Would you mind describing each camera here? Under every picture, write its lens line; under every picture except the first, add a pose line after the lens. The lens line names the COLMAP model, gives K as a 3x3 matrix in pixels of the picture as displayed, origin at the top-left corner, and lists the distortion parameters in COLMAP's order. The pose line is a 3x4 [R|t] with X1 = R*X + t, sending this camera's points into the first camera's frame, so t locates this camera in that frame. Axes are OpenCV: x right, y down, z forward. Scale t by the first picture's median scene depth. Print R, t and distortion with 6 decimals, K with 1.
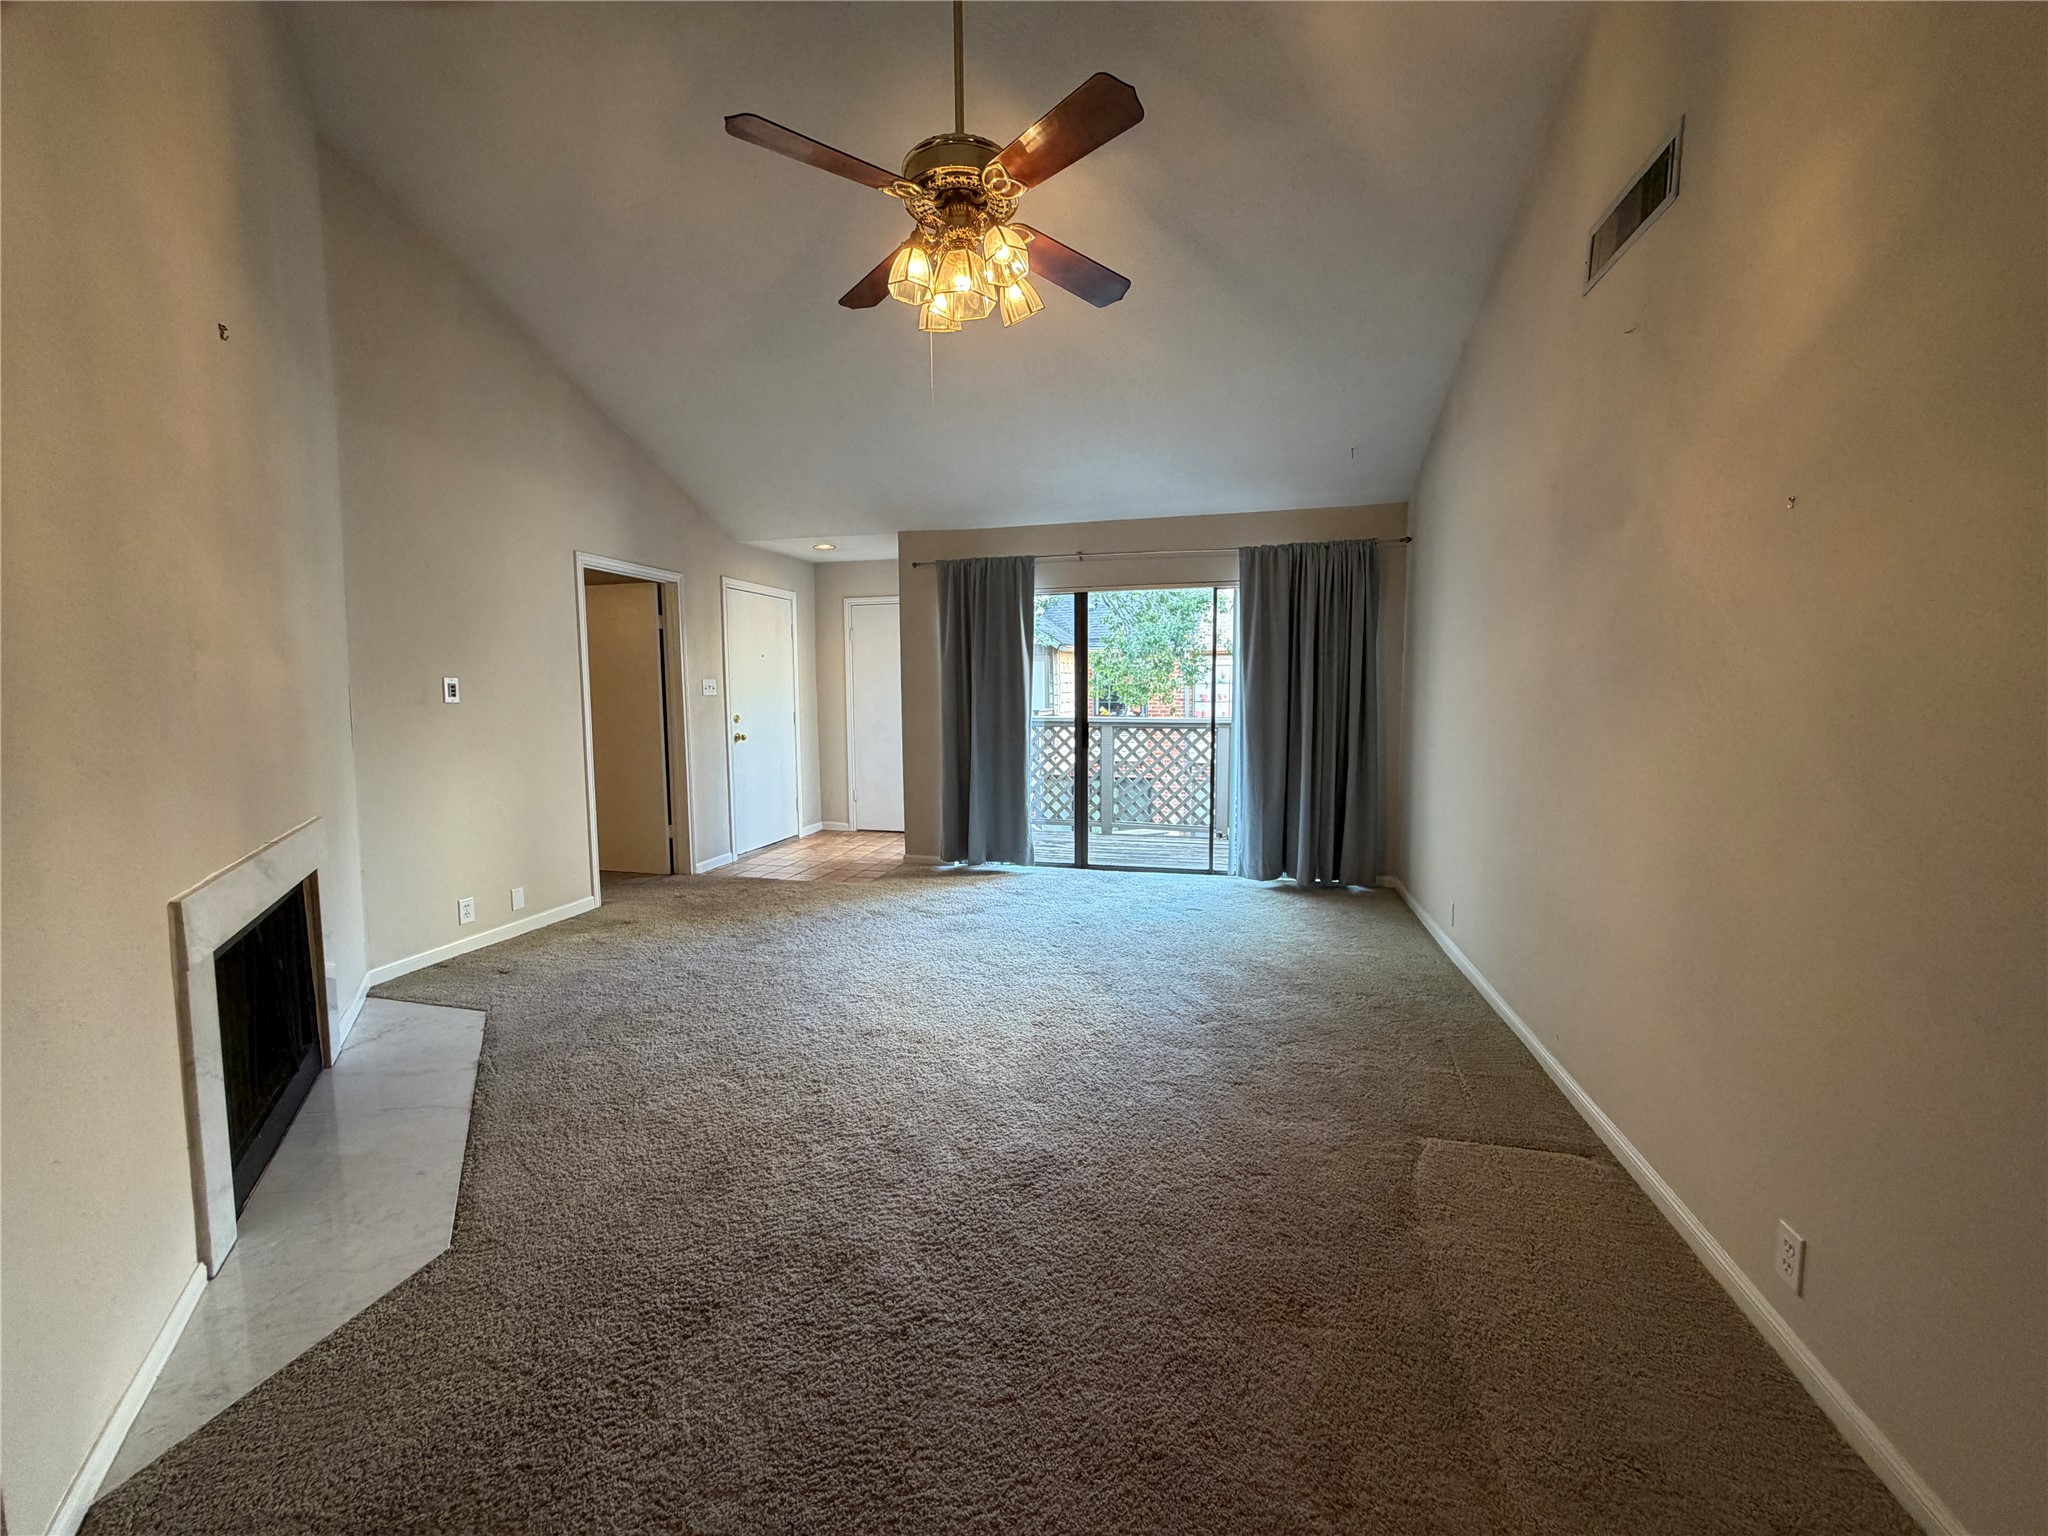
lens RADIAL K [[815.1, 0, 1019.7], [0, 815.1, 768.8], [0, 0, 1]] dist [-0.001037, 0.000752]
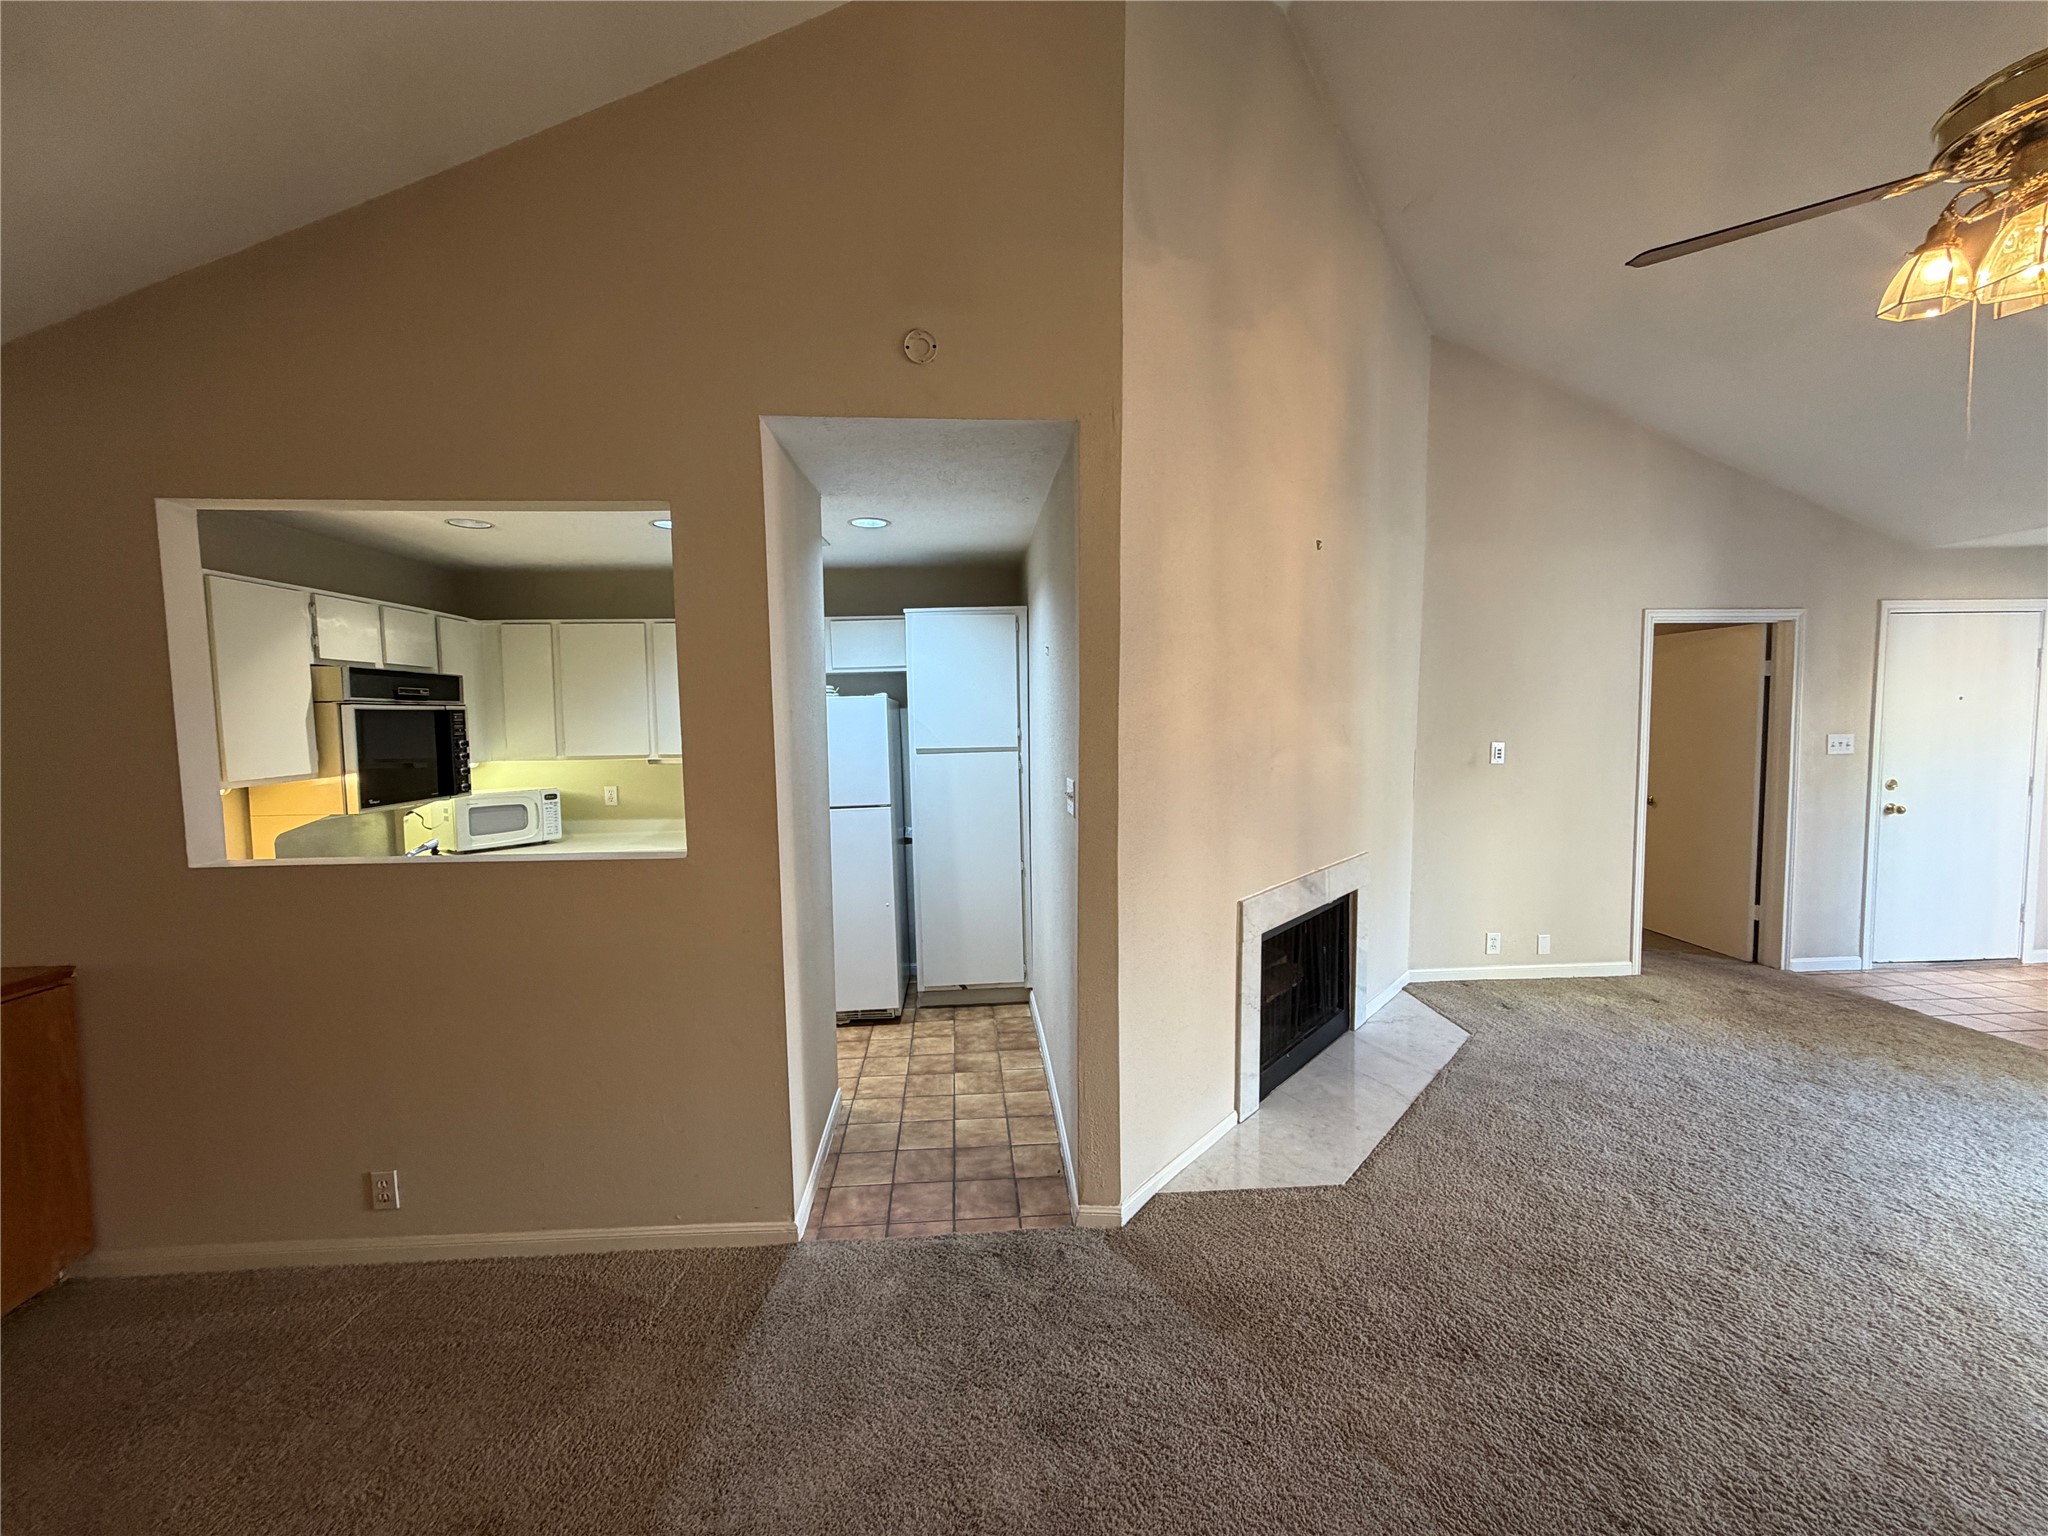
lens RADIAL K [[815.1, 0, 1012.8], [0, 815.1, 764.2], [0, 0, 1]] dist [-0.001037, 0.000752]
pose [[0.295127, 0.059656, -0.953594, 0.215417], [-0.079307, 0.996134, 0.037773, -0.071624], [0.952161, 0.064479, 0.298718, -0.005704]]
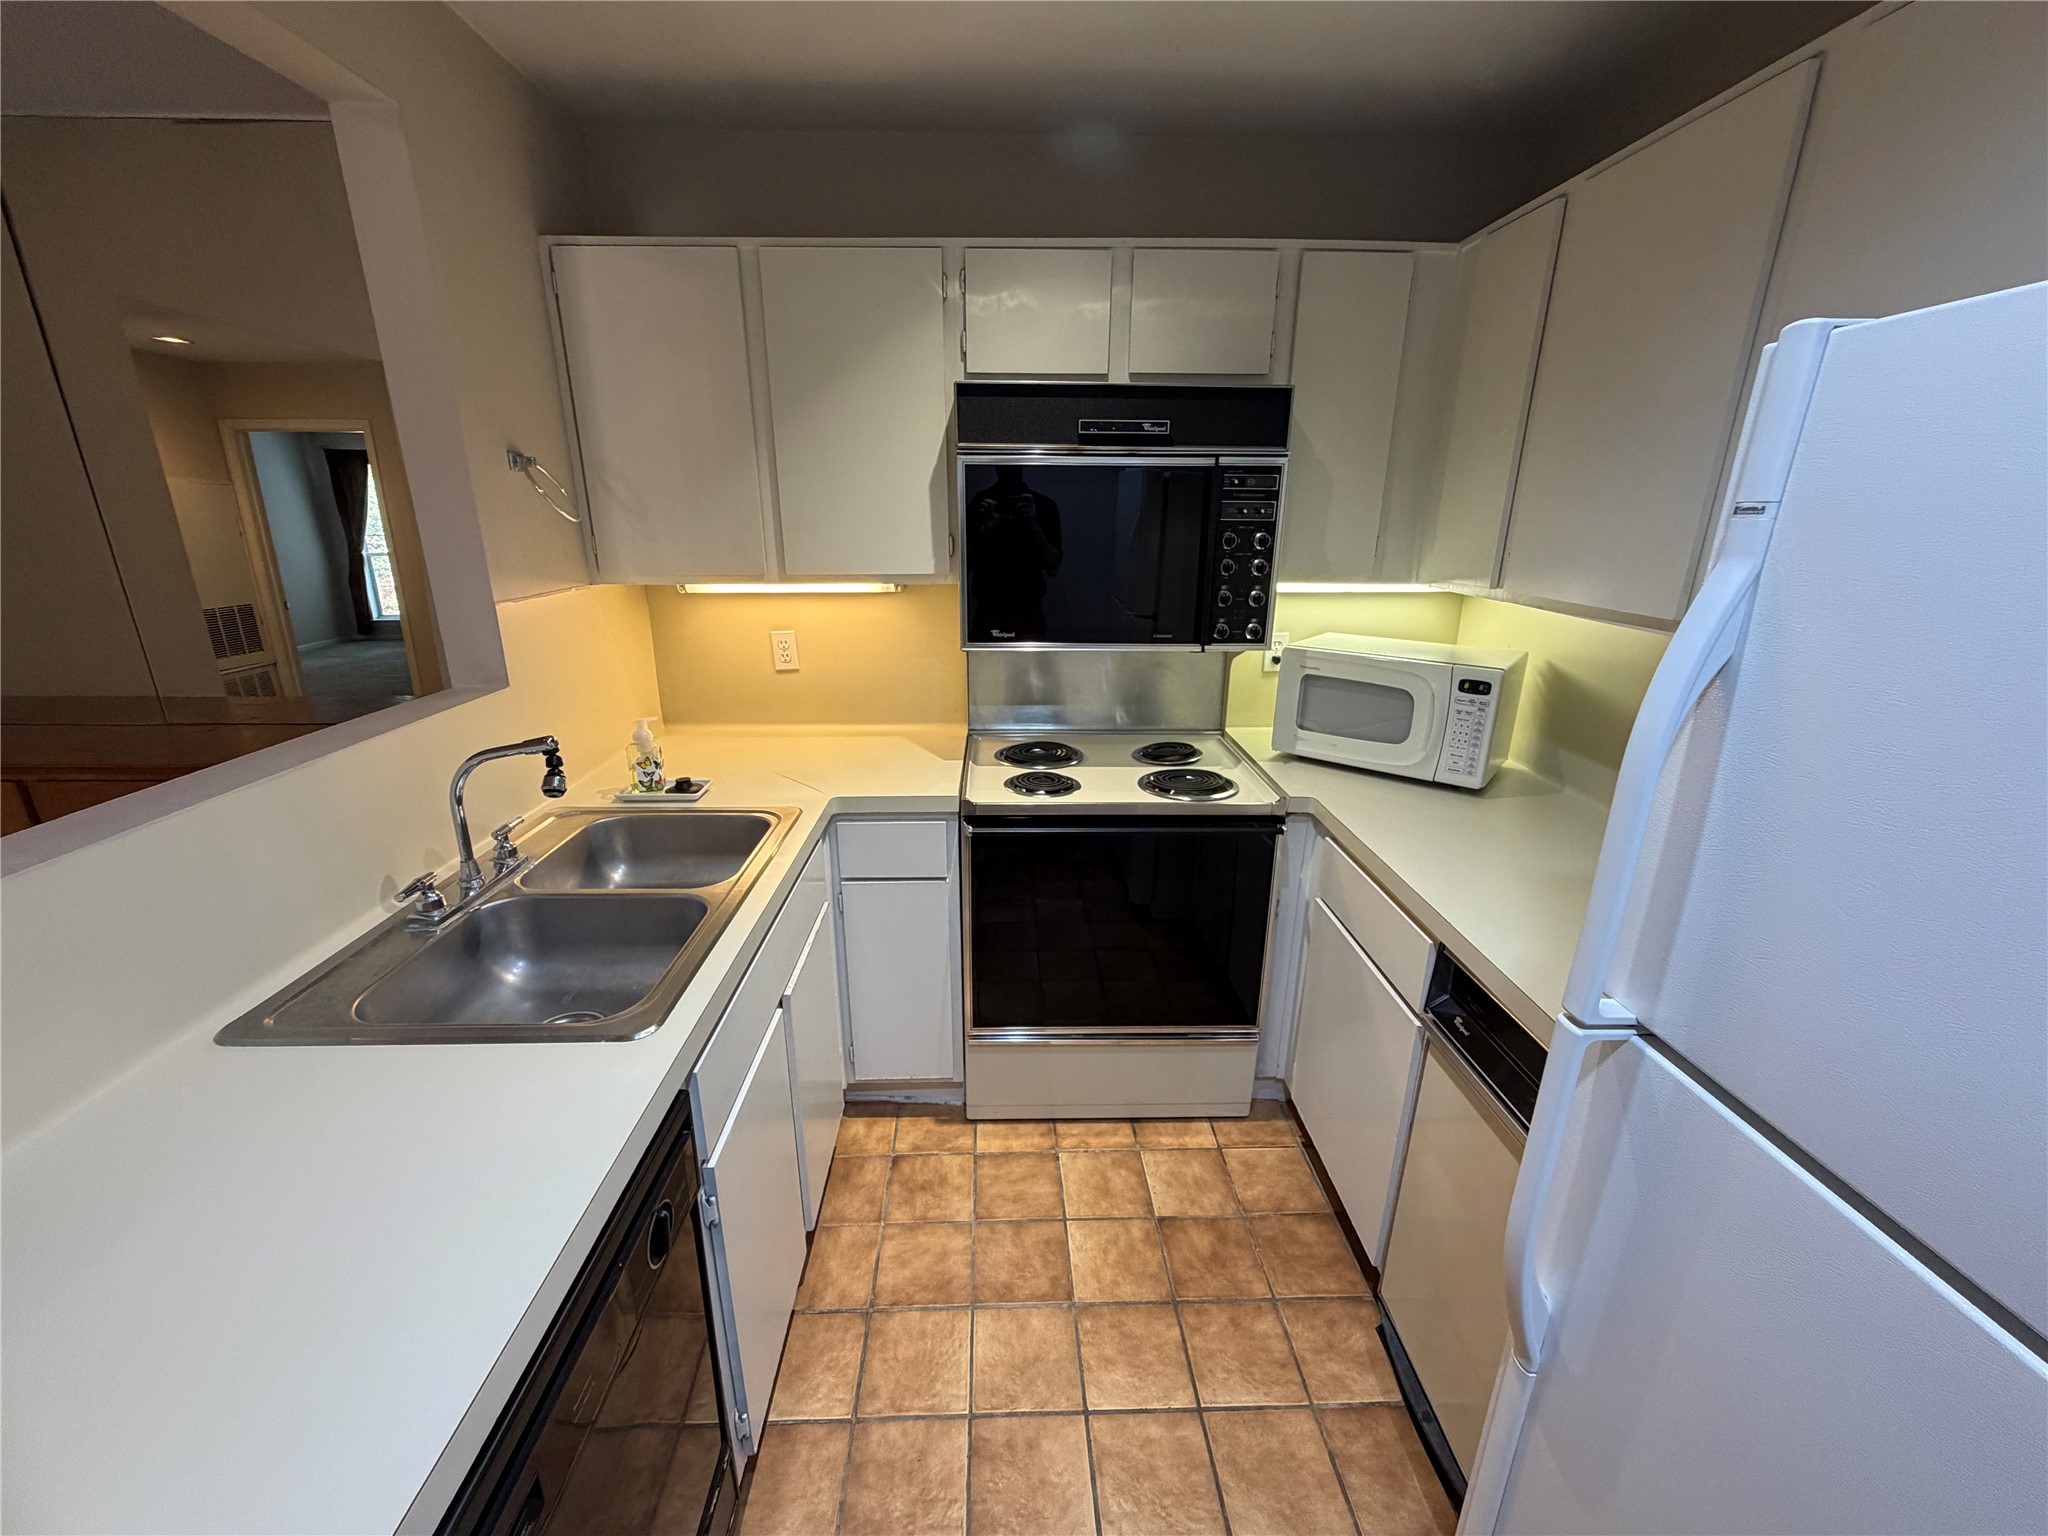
lens RADIAL K [[815.1, 0, 1017.2], [0, 815.1, 768.5], [0, 0, 1]] dist [-0.001037, 0.000752]
pose [[-0.966240, 0.079319, -0.245132, -0.565389], [-0.025097, 0.917931, 0.395945, -0.069078], [0.256420, 0.388730, -0.884951, 0.077678]]
